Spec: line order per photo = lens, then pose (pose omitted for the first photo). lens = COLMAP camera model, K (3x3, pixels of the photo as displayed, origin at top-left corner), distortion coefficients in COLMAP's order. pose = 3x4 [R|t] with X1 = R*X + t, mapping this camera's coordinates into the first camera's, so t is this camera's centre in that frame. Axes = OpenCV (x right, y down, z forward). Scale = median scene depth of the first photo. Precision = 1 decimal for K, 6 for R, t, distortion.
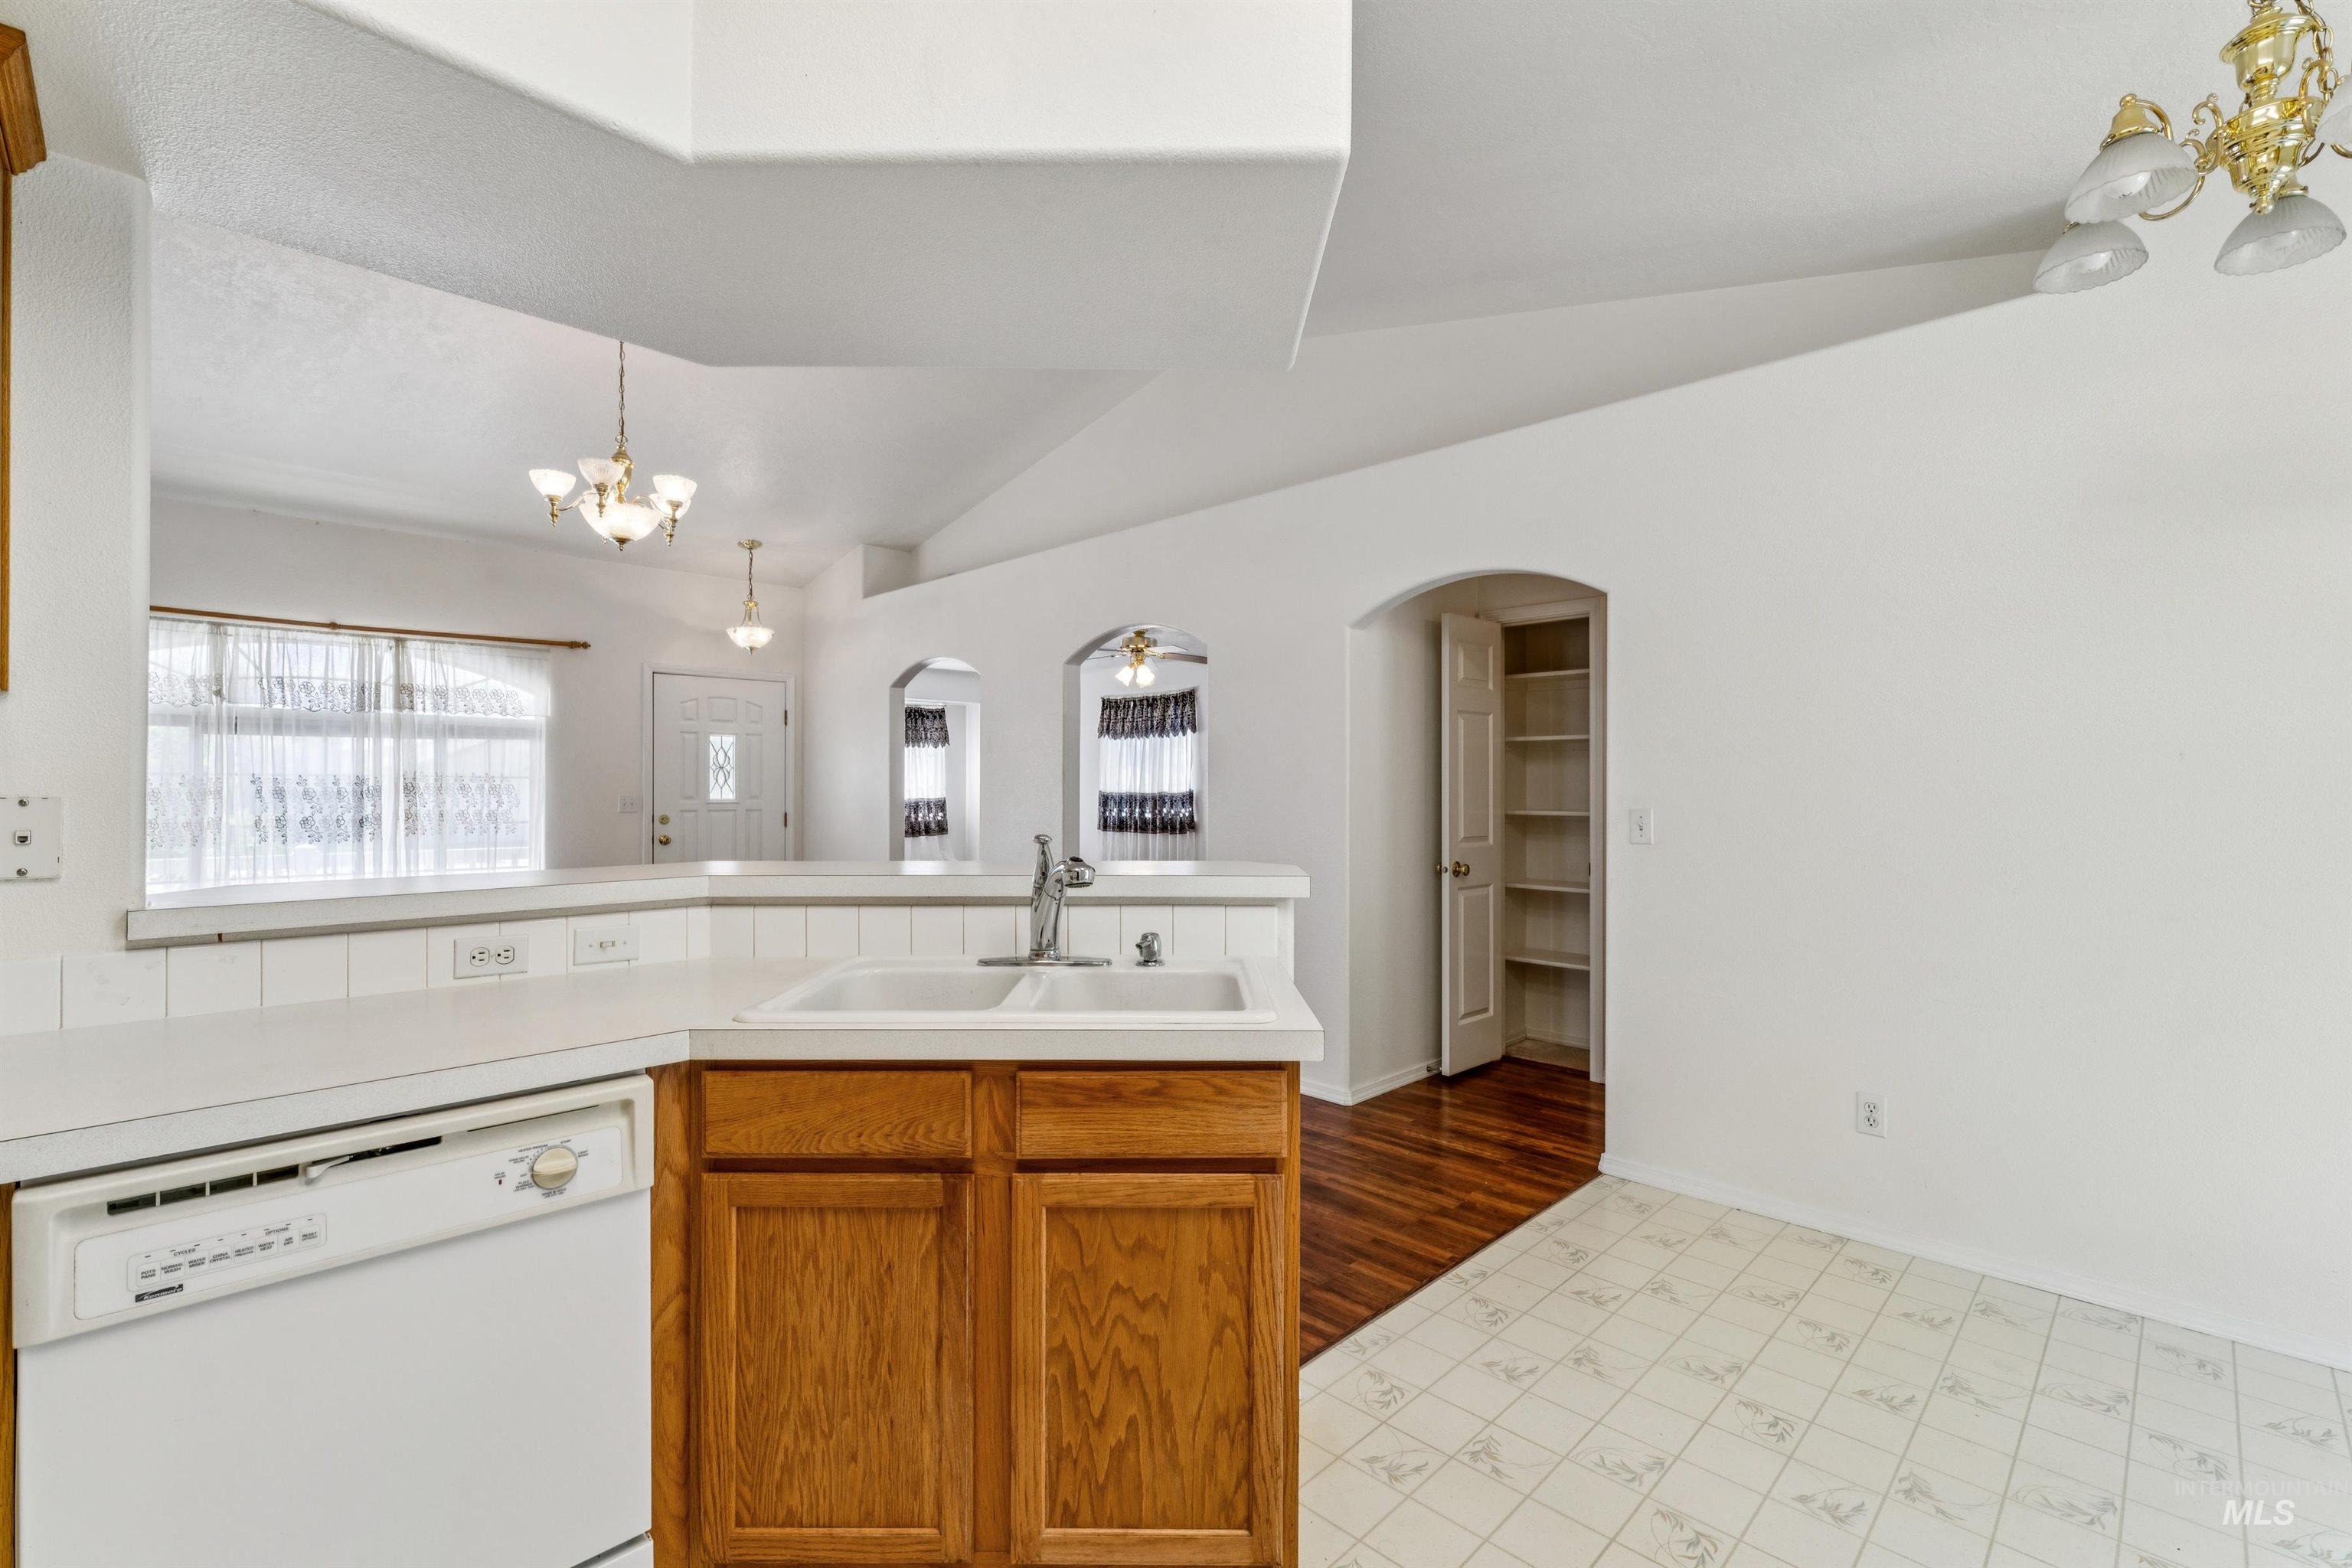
lens RADIAL K [[1031.1, 0, 1176.0], [0, 1031.1, 784.0], [0, 0, 1]] dist [-0.002596, -0.000081]
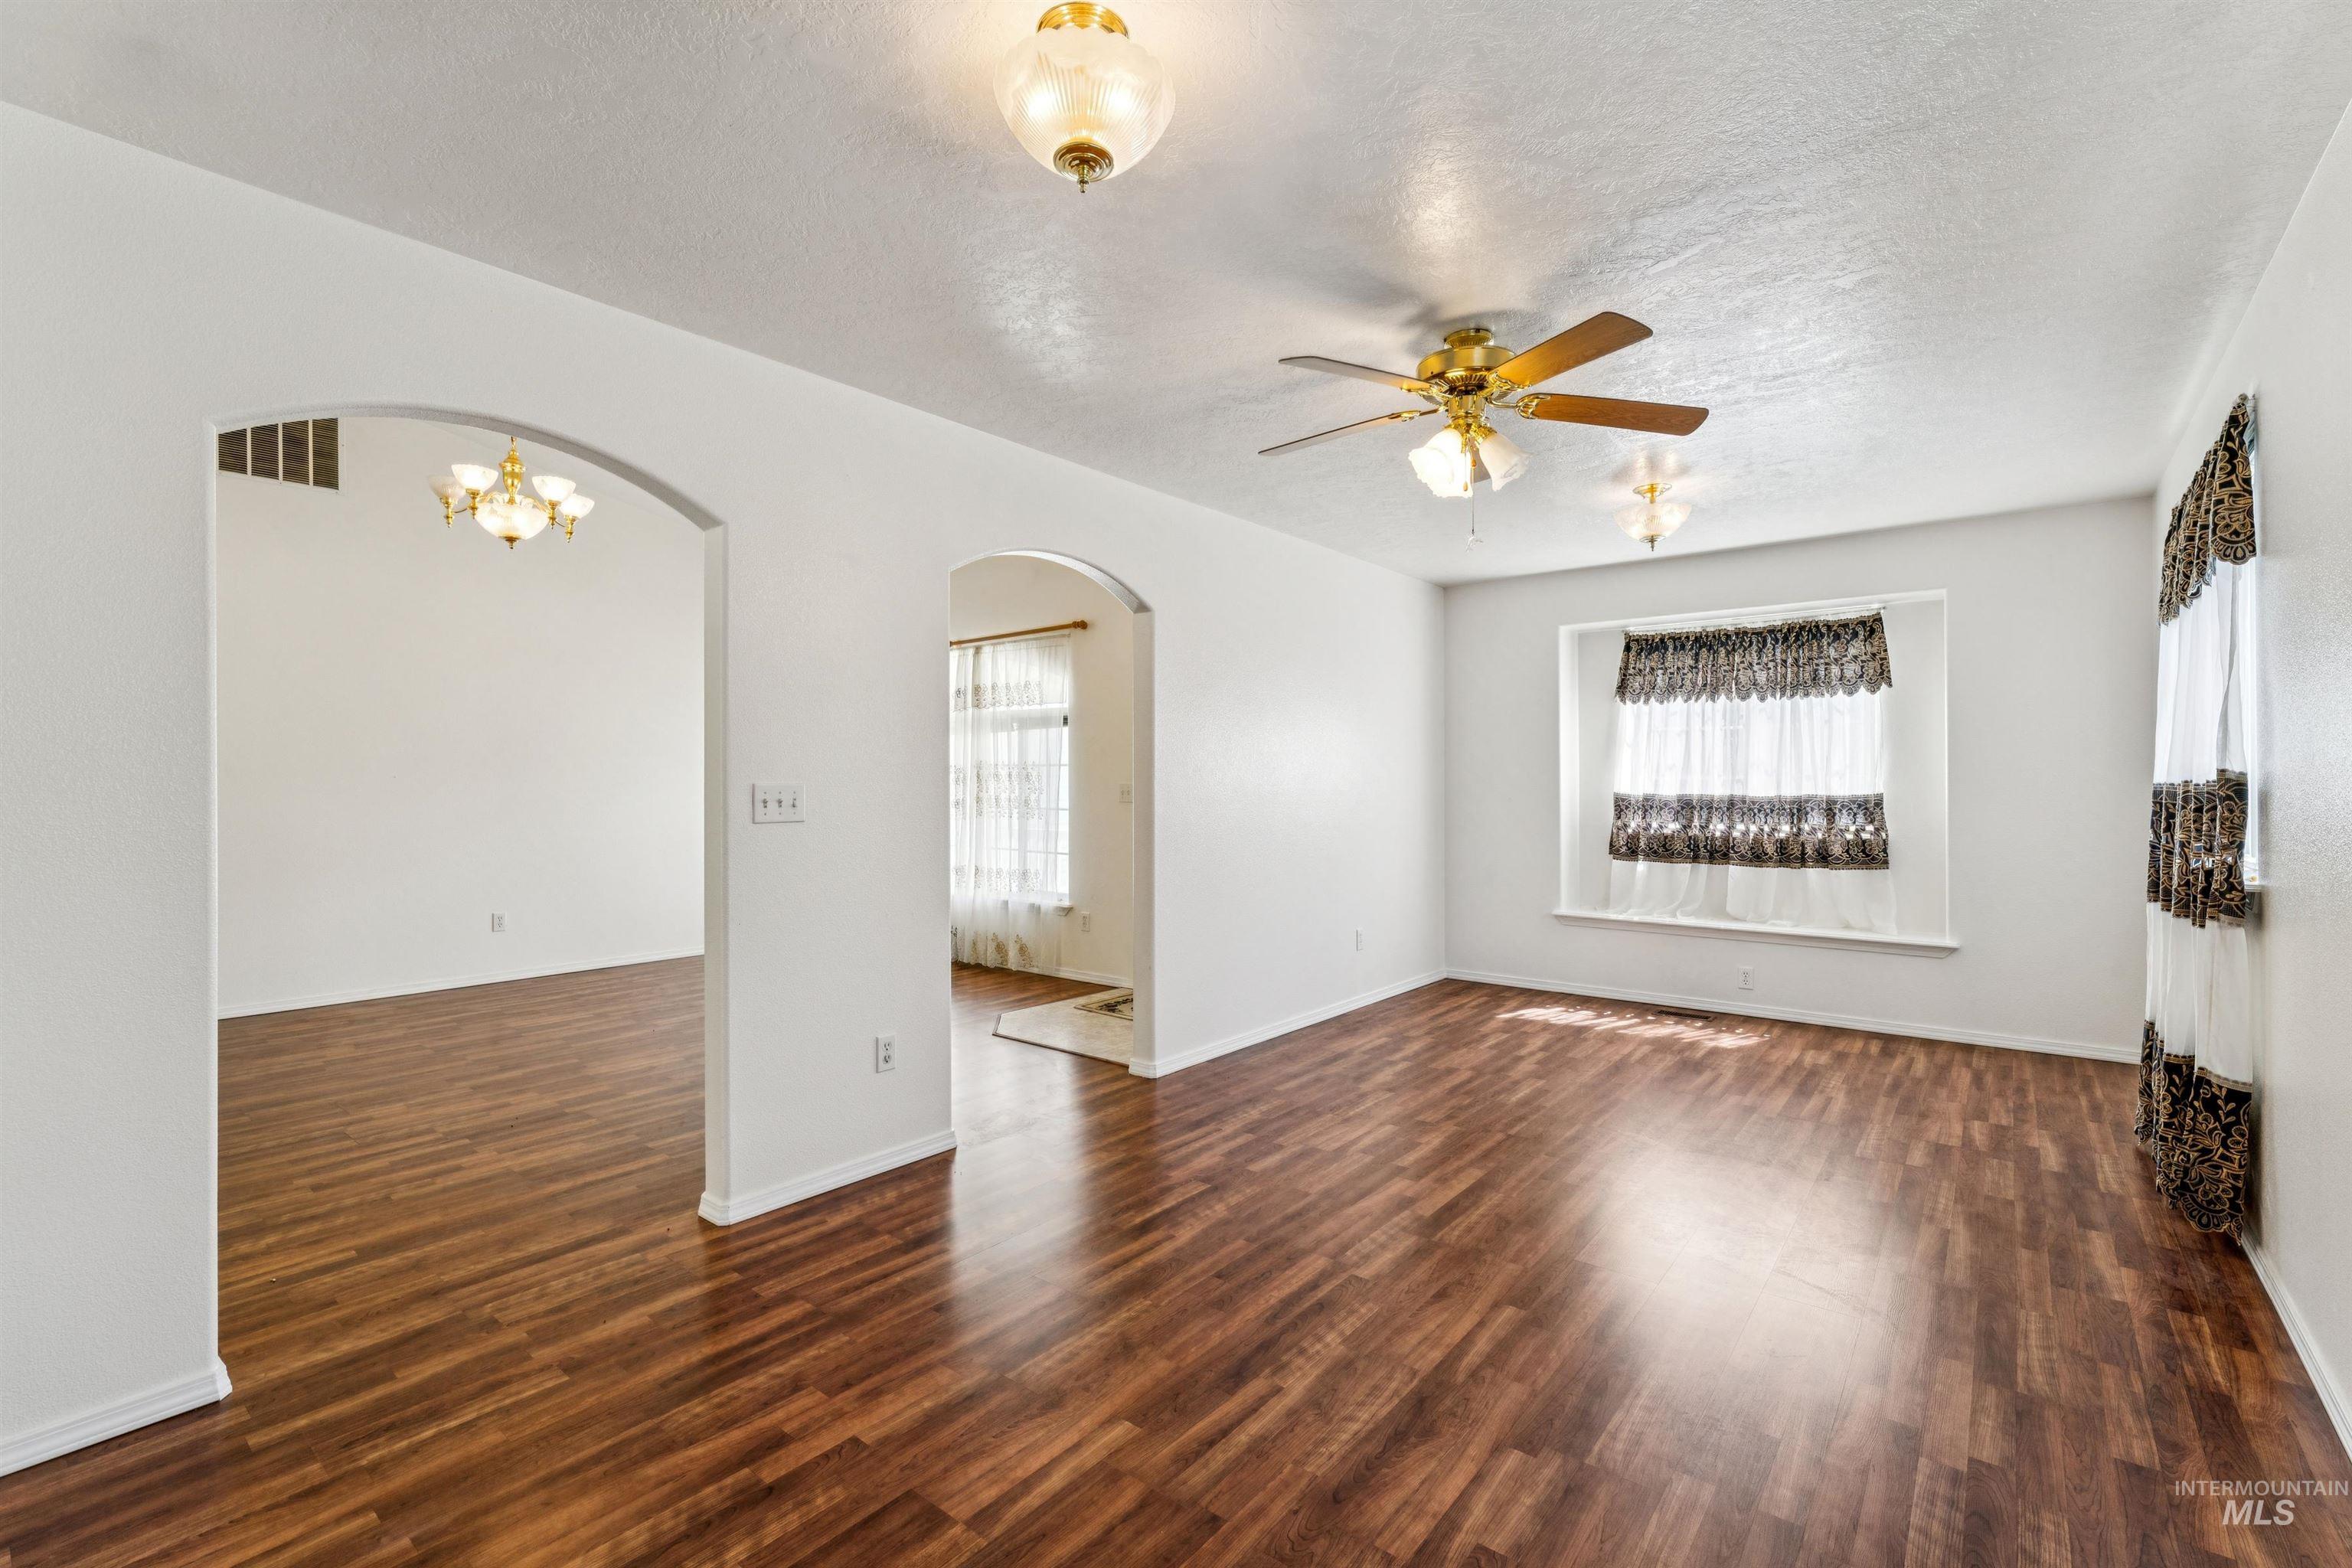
lens RADIAL K [[1031.1, 0, 1176.0], [0, 1031.1, 784.0], [0, 0, 1]] dist [-0.002596, -0.000081]
pose [[0.091726, -0.001637, -0.995783, 0.383931], [0.001605, 0.999998, -0.001496, 0.013748], [0.995783, -0.001461, 0.091729, 1.018648]]
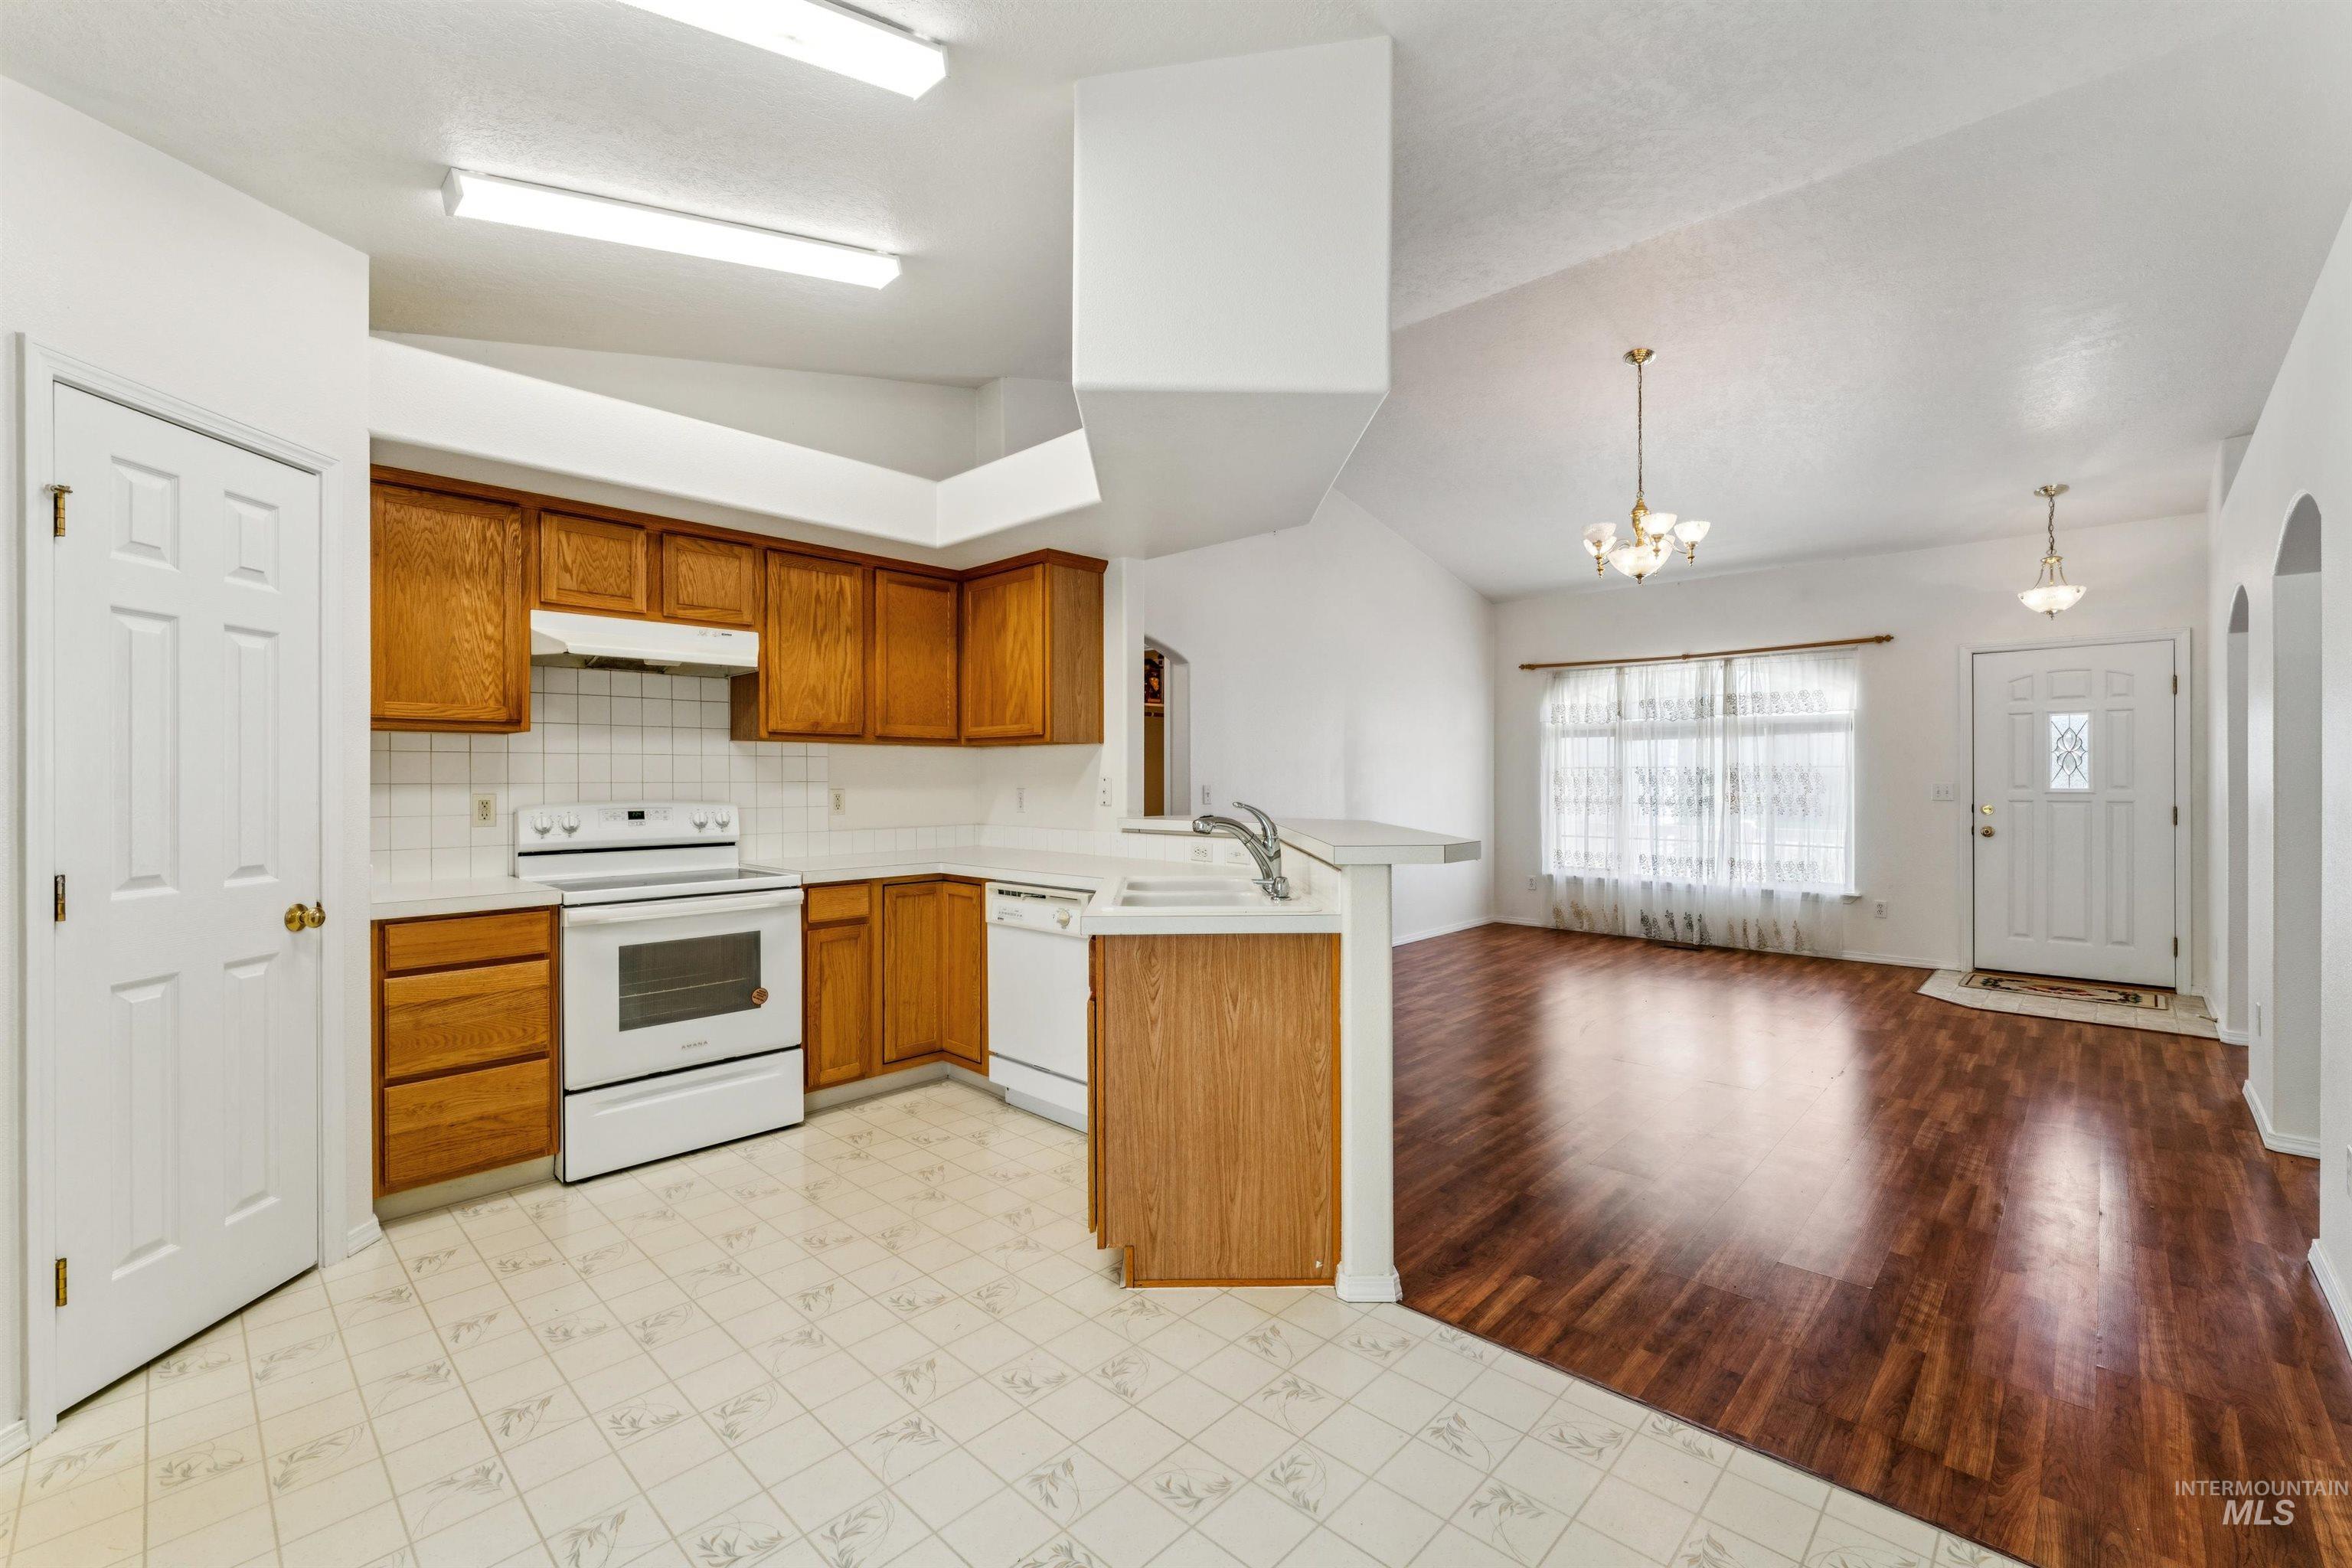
lens RADIAL K [[979.7, 0, 1174.5], [0, 979.7, 780.0], [0, 0, 1]] dist [-0.002126, -0.000421]
pose [[0.023808, 0.001187, -0.999716, 0.403656], [0.004244, 0.999990, 0.001288, 0.003877], [0.999708, -0.004274, 0.023803, 0.260389]]
